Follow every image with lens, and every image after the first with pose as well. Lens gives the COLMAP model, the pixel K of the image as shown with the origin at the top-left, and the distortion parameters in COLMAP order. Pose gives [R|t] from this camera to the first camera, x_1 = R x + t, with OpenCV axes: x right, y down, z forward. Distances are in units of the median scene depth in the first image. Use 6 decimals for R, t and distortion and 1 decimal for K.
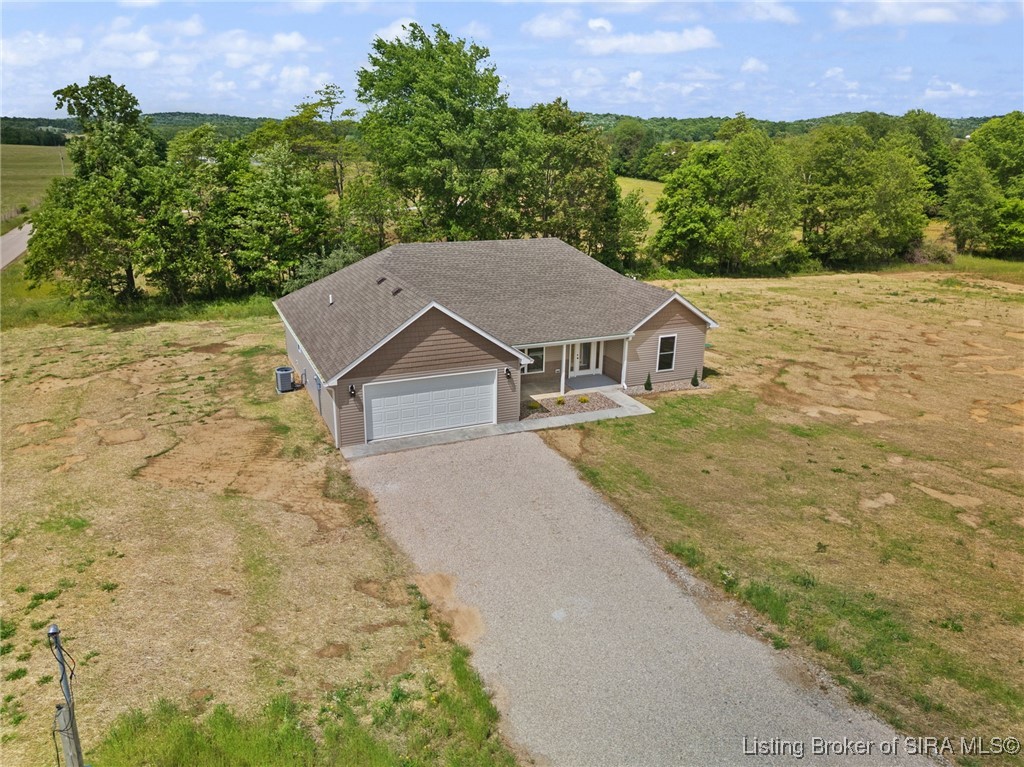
lens RADIAL K [[742.3, 0, 505.1], [0, 742.3, 389.2], [0, 0, 1]] dist [0.025279, -0.008788]
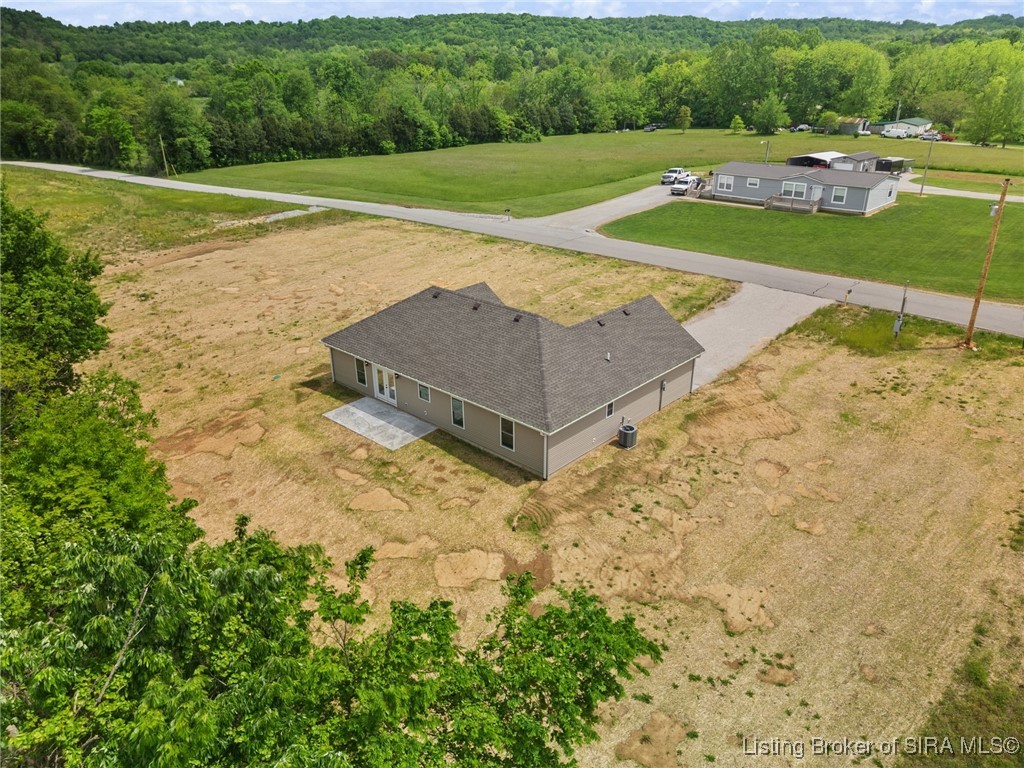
lens RADIAL K [[742.3, 0, 505.1], [0, 742.3, 389.7], [0, 0, 1]] dist [0.025279, -0.008788]
pose [[-0.404900, -0.381781, 0.830843, -1.177998], [0.297222, 0.804358, 0.514458, -0.741006], [-0.864705, 0.455249, -0.212210, 1.406878]]
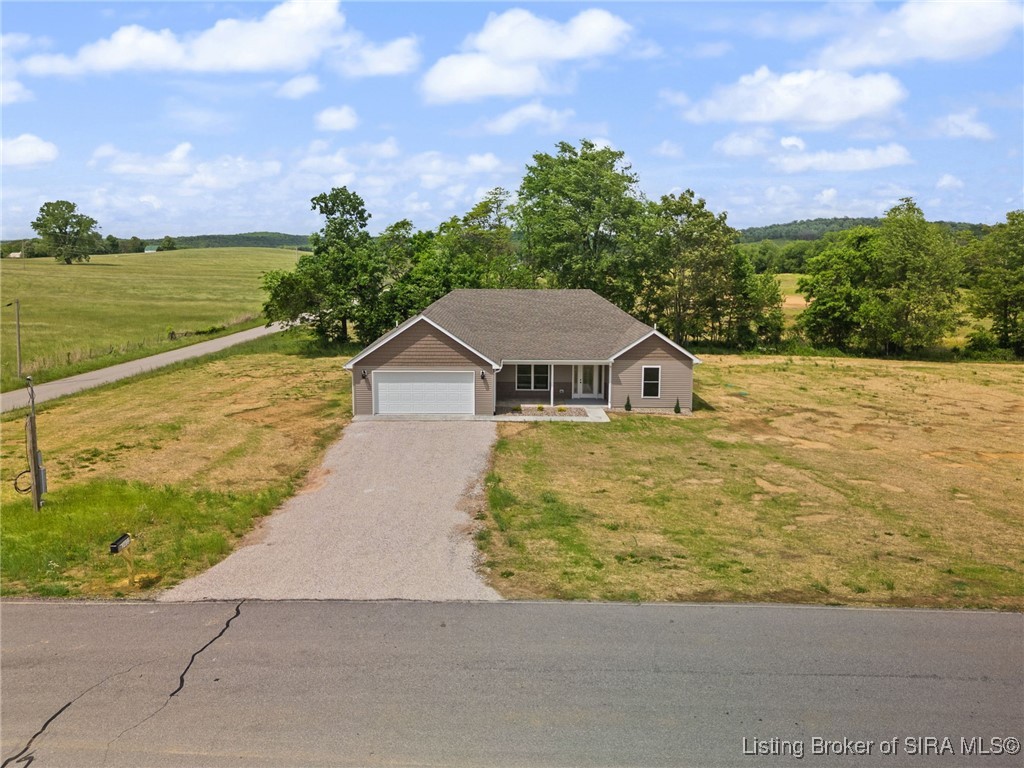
lens RADIAL K [[740.8, 0, 495.0], [0, 740.8, 343.0], [0, 0, 1]] dist [0.077135, -0.000825]
pose [[0.917142, 0.039481, -0.396599, 0.472946], [-0.118815, 0.976920, -0.177510, 0.133282], [0.380438, 0.209924, 0.900666, -0.163489]]
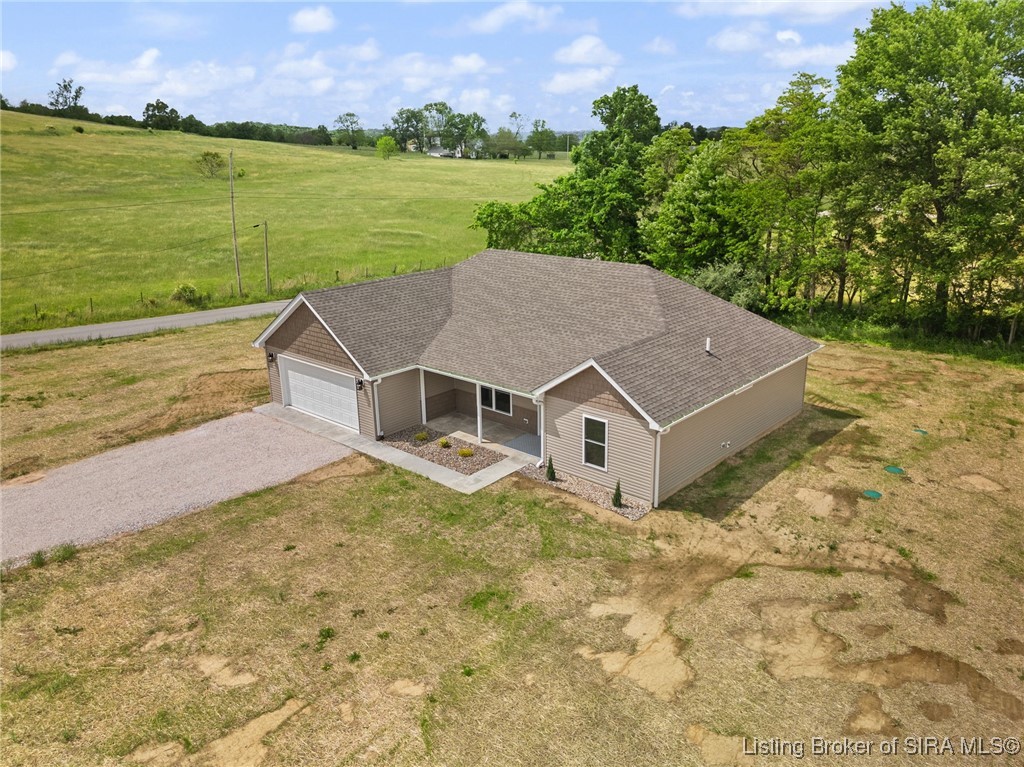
lens RADIAL K [[778.8, 0, 511.4], [0, 778.8, 357.3], [0, 0, 1]] dist [0.031520, -0.005764]
pose [[0.418660, 0.225887, -0.879601, 0.840721], [-0.269052, 0.955940, 0.117432, -0.197202], [0.867372, 0.187495, 0.460990, 0.608841]]
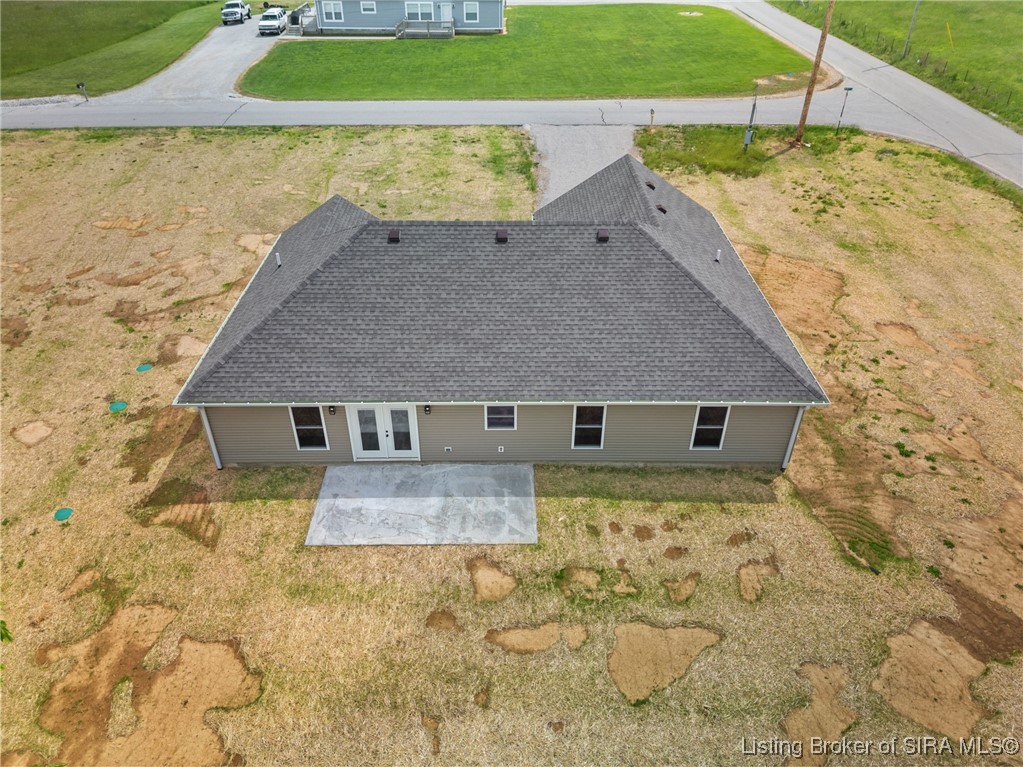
lens RADIAL K [[715.6, 0, 508.4], [0, 715.6, 388.3], [0, 0, 1]] dist [0.028188, -0.003207]
pose [[-0.920362, -0.236547, 0.311415, -0.297177], [0.114257, 0.598926, 0.792612, -0.669261], [-0.374004, 0.765071, -0.524201, 1.579832]]
